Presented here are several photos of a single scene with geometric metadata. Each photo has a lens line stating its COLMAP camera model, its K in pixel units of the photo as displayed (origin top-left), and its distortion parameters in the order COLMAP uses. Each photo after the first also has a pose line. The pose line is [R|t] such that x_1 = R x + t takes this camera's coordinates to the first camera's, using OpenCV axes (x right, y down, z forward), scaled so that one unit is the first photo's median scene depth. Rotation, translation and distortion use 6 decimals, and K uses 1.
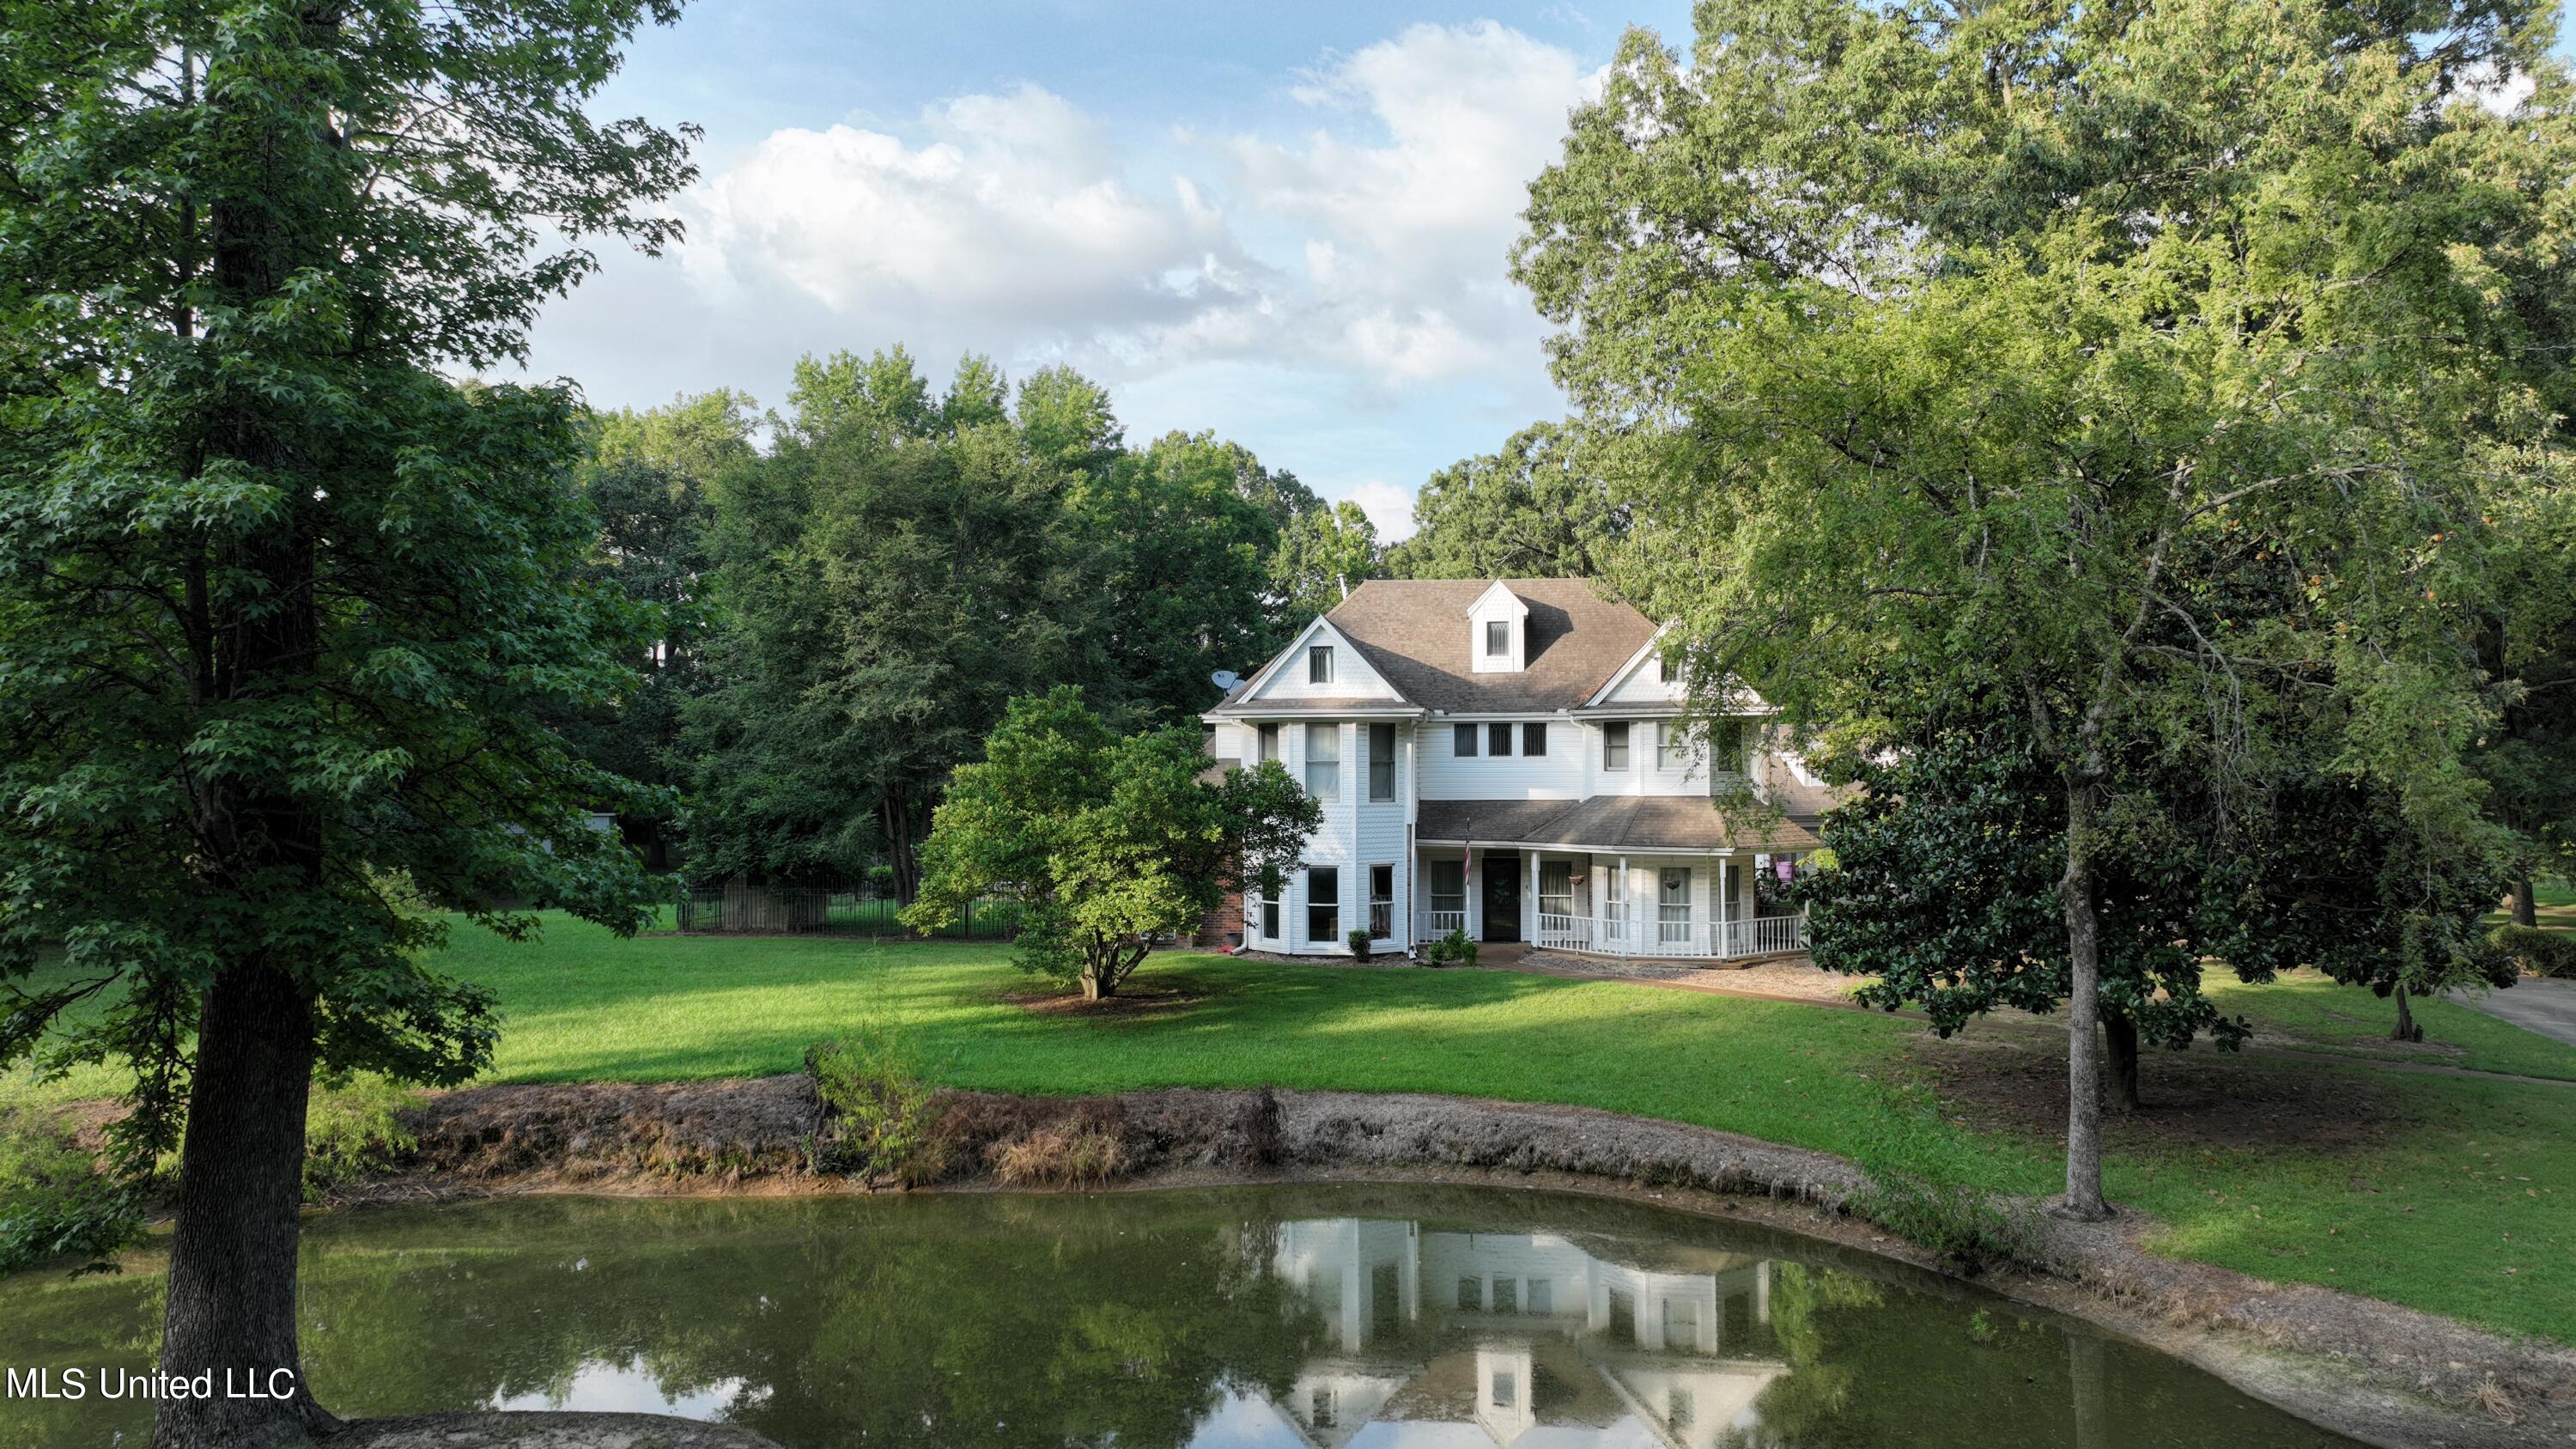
lens RADIAL K [[1809.2, 0, 1301.2], [0, 1809.2, 729.6], [0, 0, 1]] dist [0.002578, 0.011454]
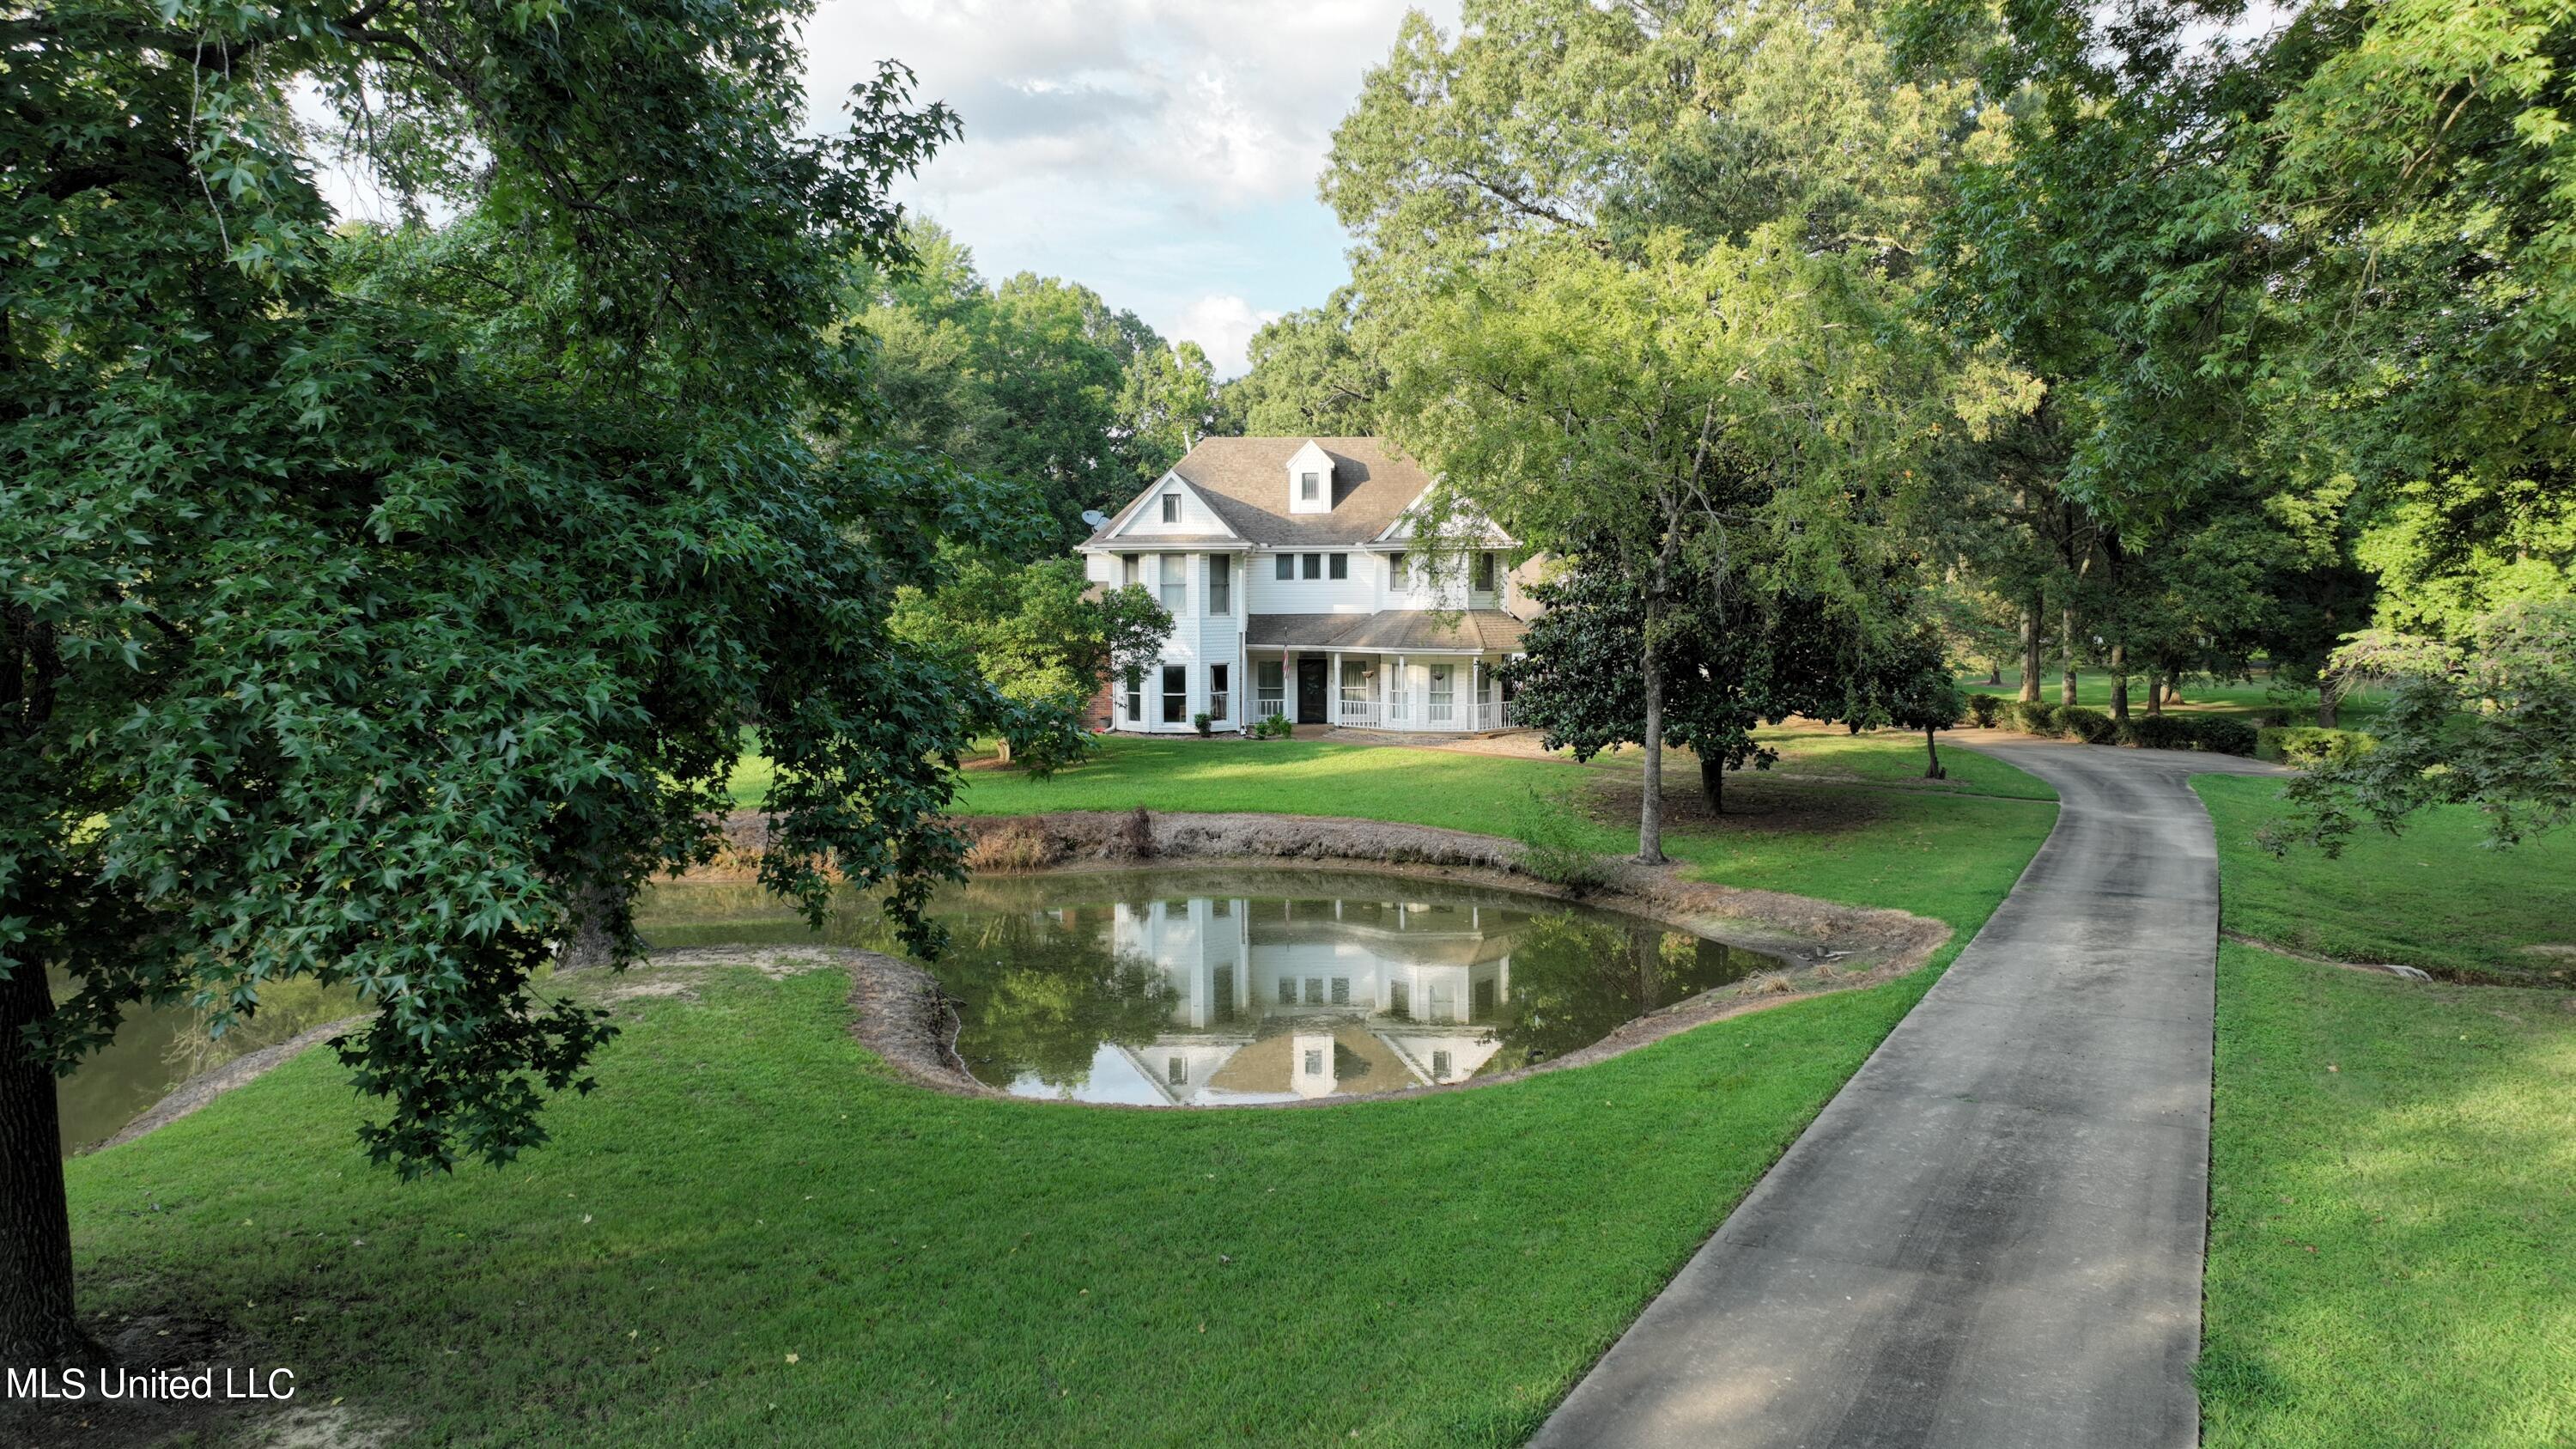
lens RADIAL K [[1807.9, 0, 1301.5], [0, 1807.9, 727.7], [0, 0, 1]] dist [0.001824, 0.013551]
pose [[0.995975, -0.008116, 0.089262, -0.016284], [-0.000647, 0.995214, 0.097714, -0.007792], [-0.089627, -0.097378, 0.991204, -0.370330]]
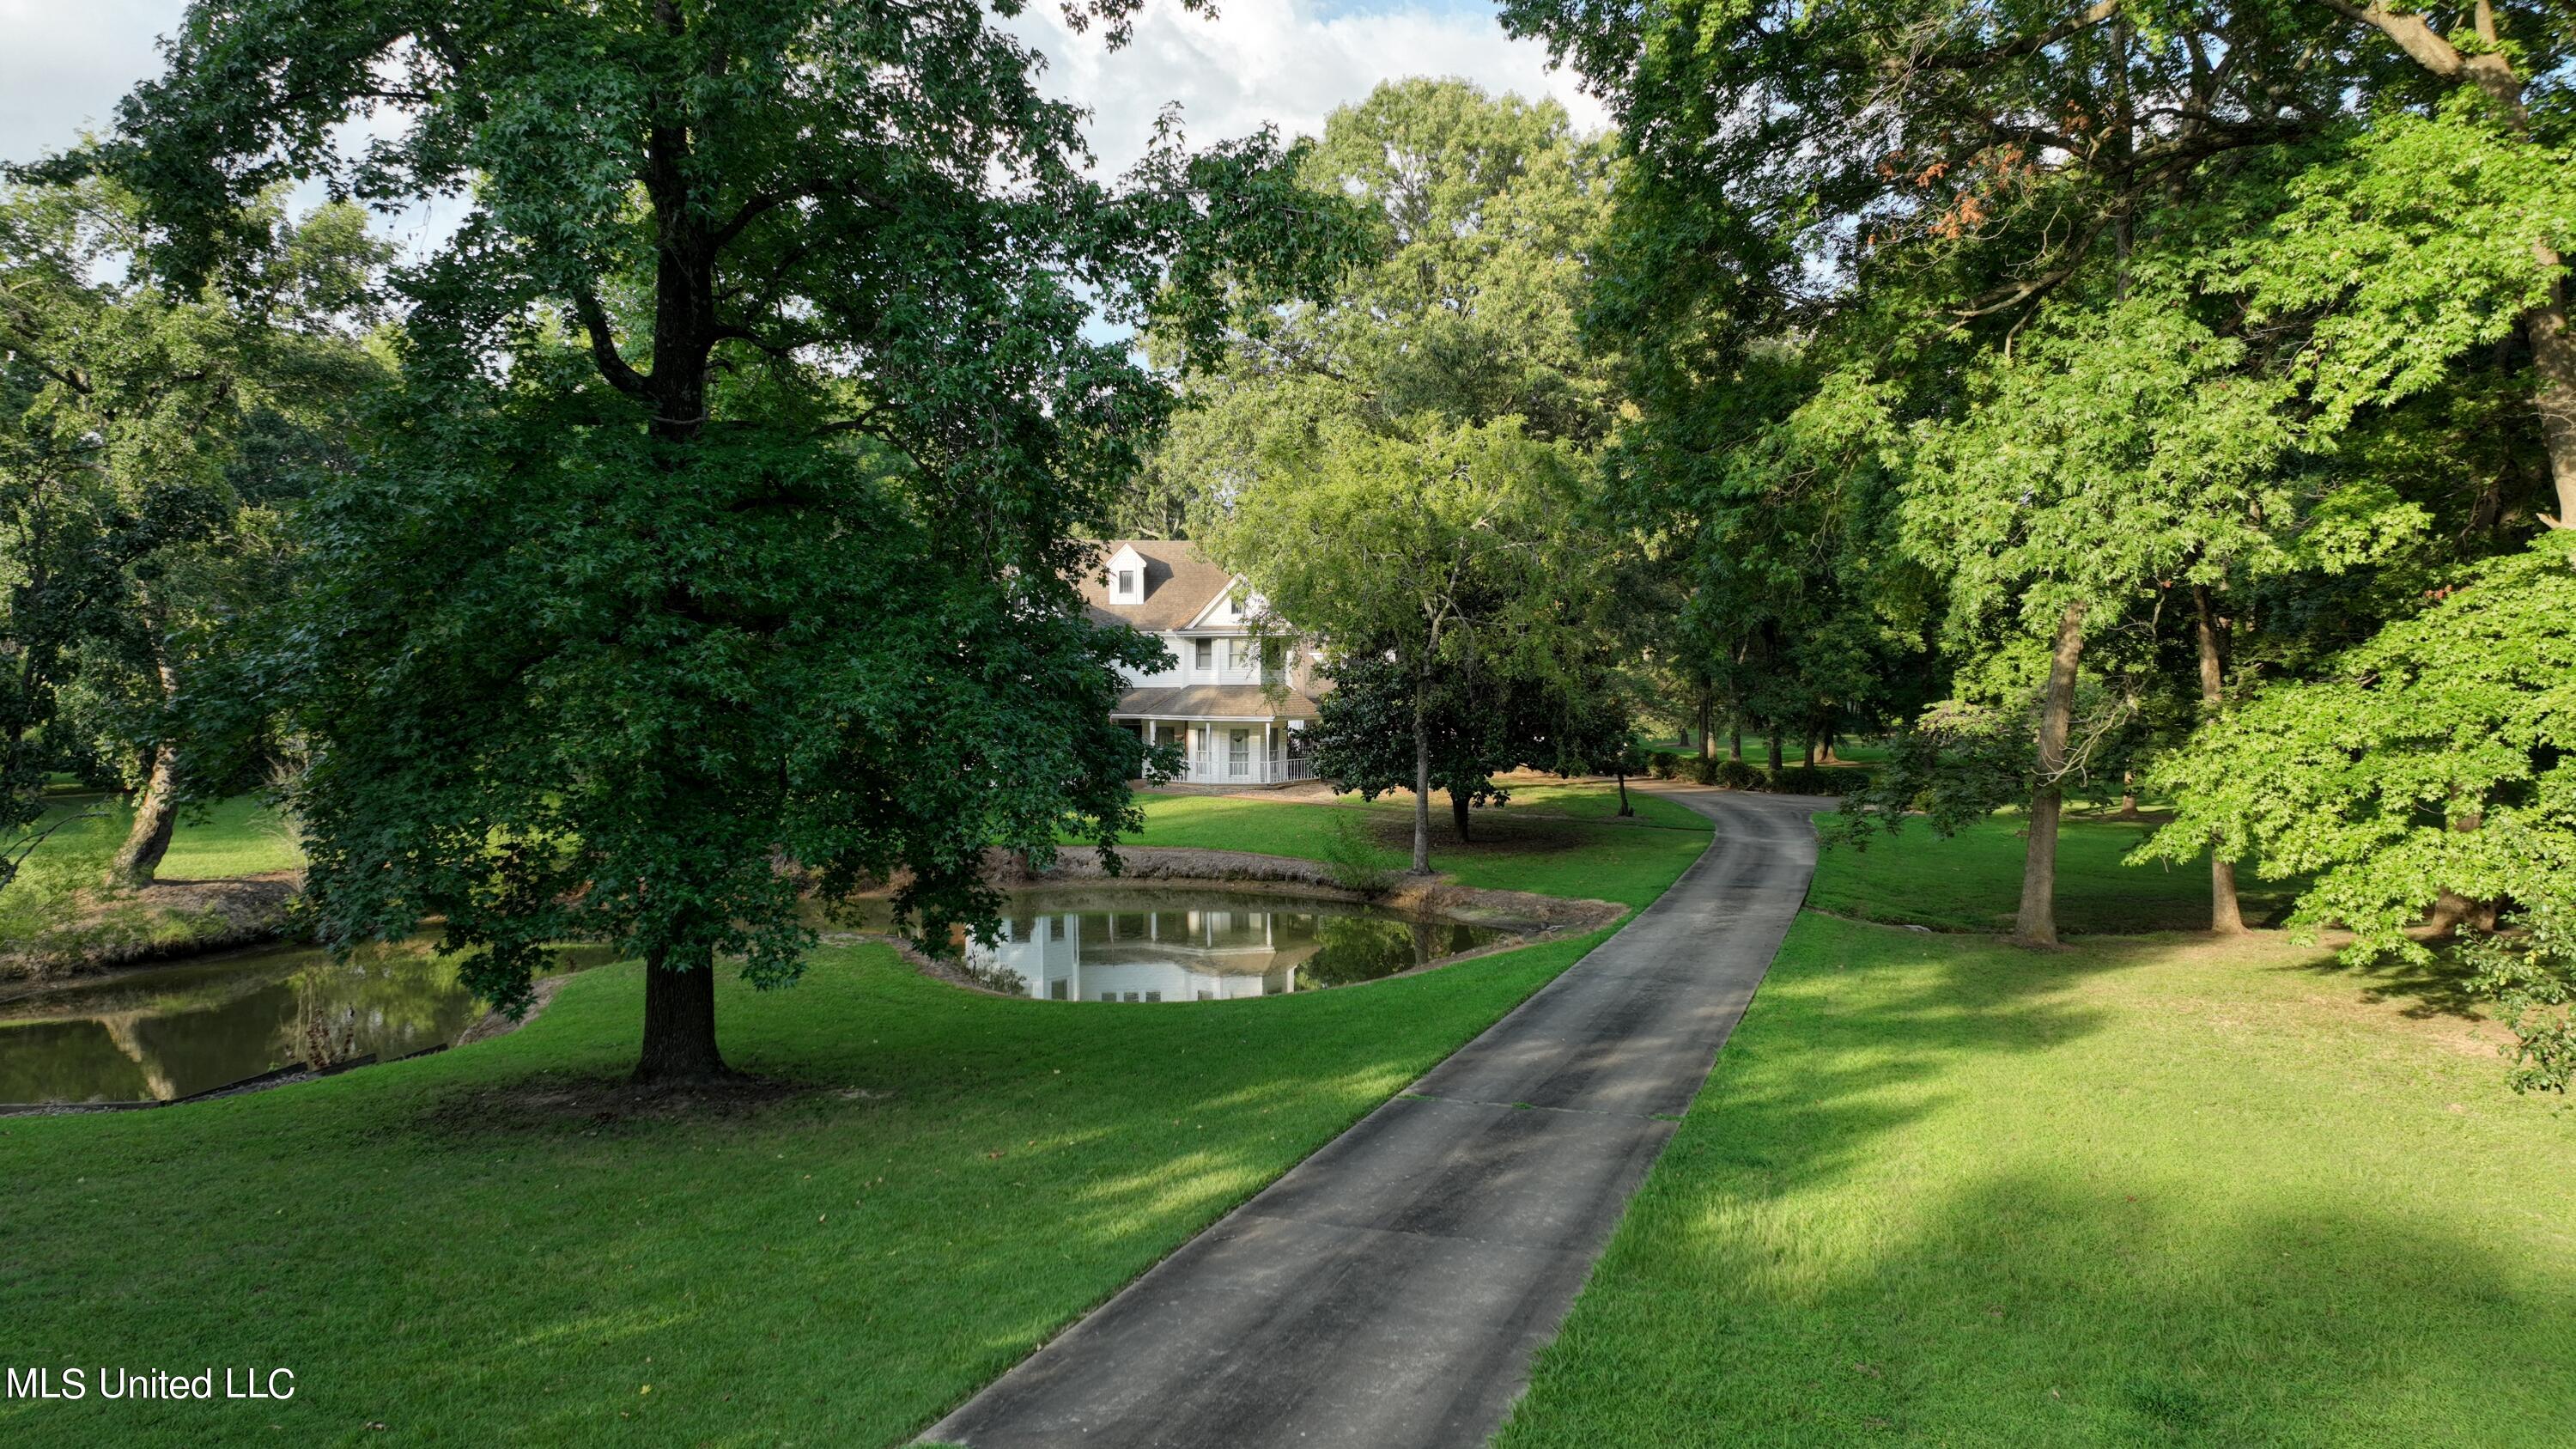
lens RADIAL K [[1805.7, 0, 1301.5], [0, 1805.7, 727.2], [0, 0, 1]] dist [0.003154, 0.009170]
pose [[0.971155, -0.007504, 0.238331, -0.152520], [-0.007129, 0.998144, 0.060474, -0.028788], [-0.238342, -0.060428, 0.969299, -0.709427]]
